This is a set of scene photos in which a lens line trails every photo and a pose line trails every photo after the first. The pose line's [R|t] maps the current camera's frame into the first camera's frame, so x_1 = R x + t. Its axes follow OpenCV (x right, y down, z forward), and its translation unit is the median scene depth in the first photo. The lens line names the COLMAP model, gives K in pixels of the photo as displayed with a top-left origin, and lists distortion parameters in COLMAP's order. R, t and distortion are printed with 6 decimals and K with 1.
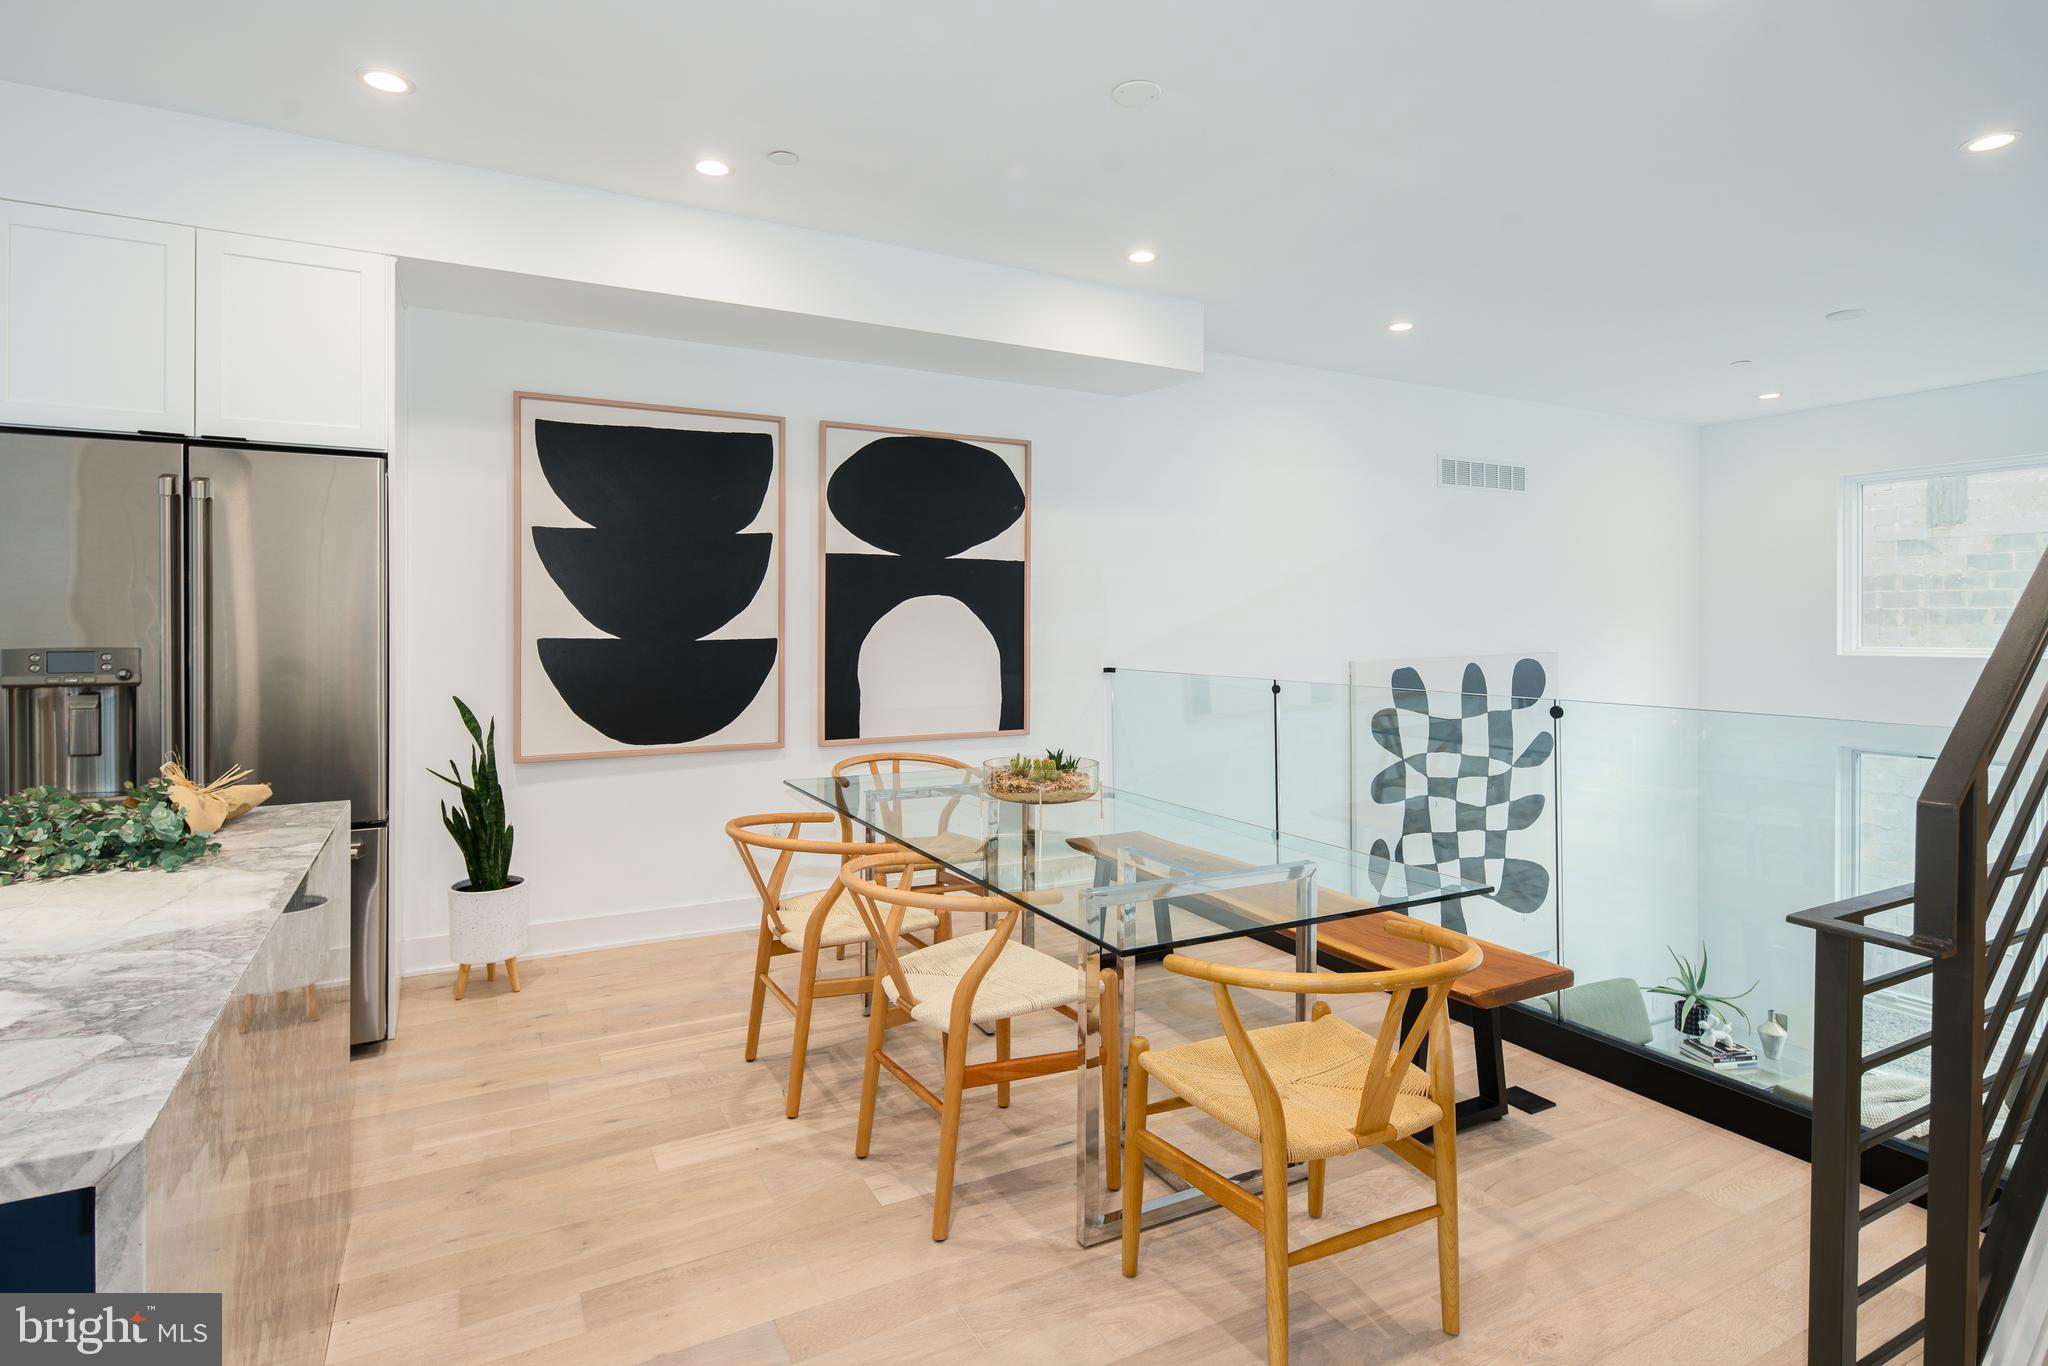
lens RADIAL K [[995.1, 0, 1036.0], [0, 995.1, 626.0], [0, 0, 1]] dist [0.002260, -0.001604]
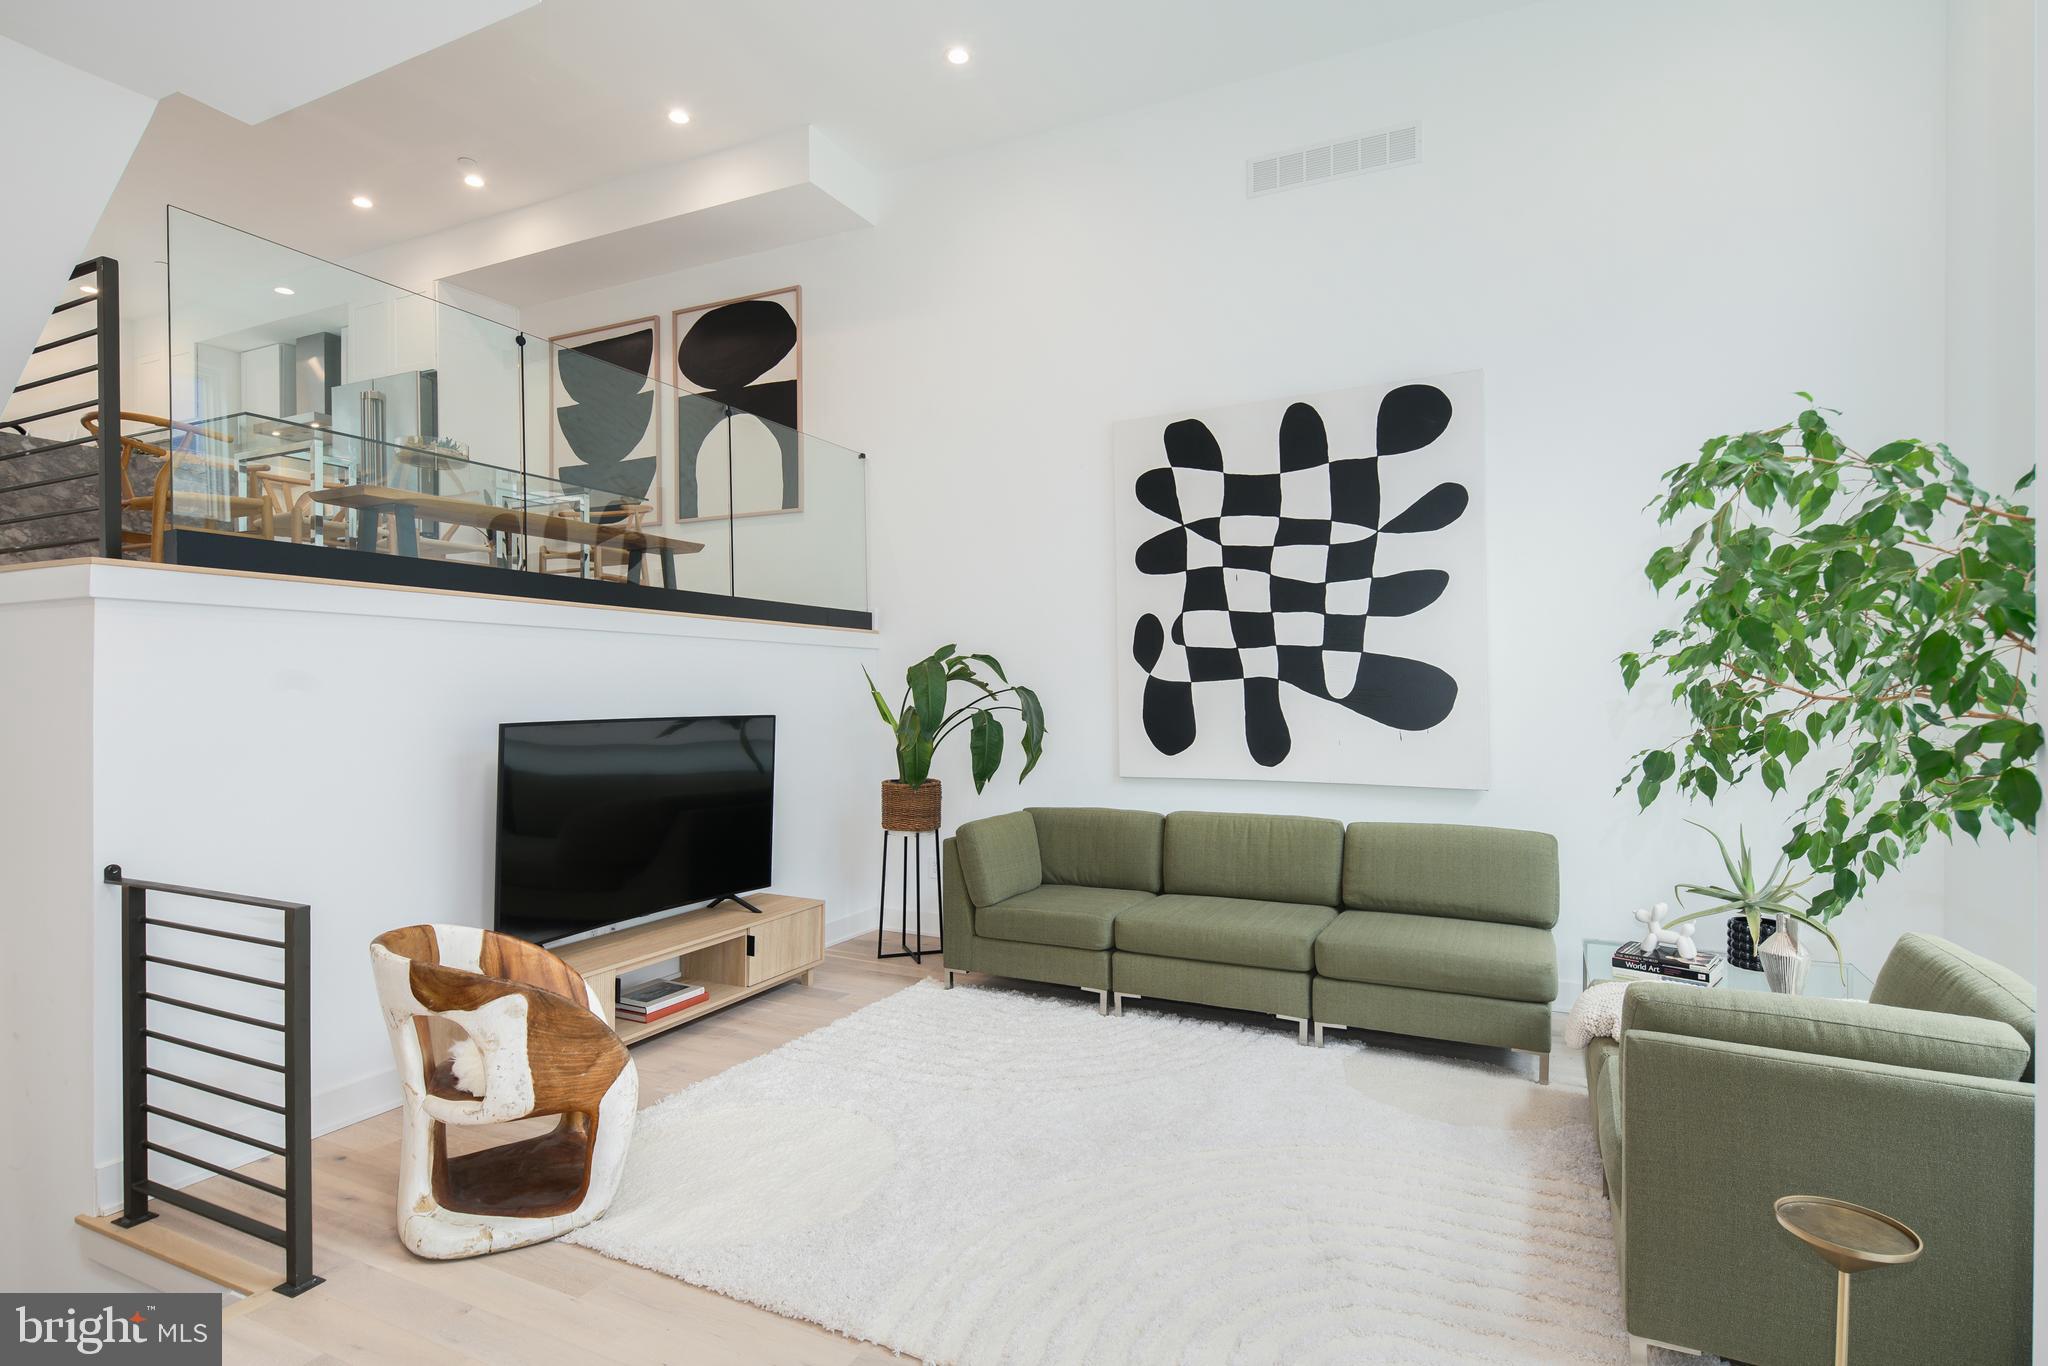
lens RADIAL K [[995.1, 0, 1030.7], [0, 995.1, 694.4], [0, 0, 1]] dist [0.002260, -0.001604]
pose [[0.607665, 0.001683, -0.794192, 0.961382], [0.003313, 0.999984, 0.004653, 0.272368], [0.794187, -0.005458, 0.607650, 0.349340]]
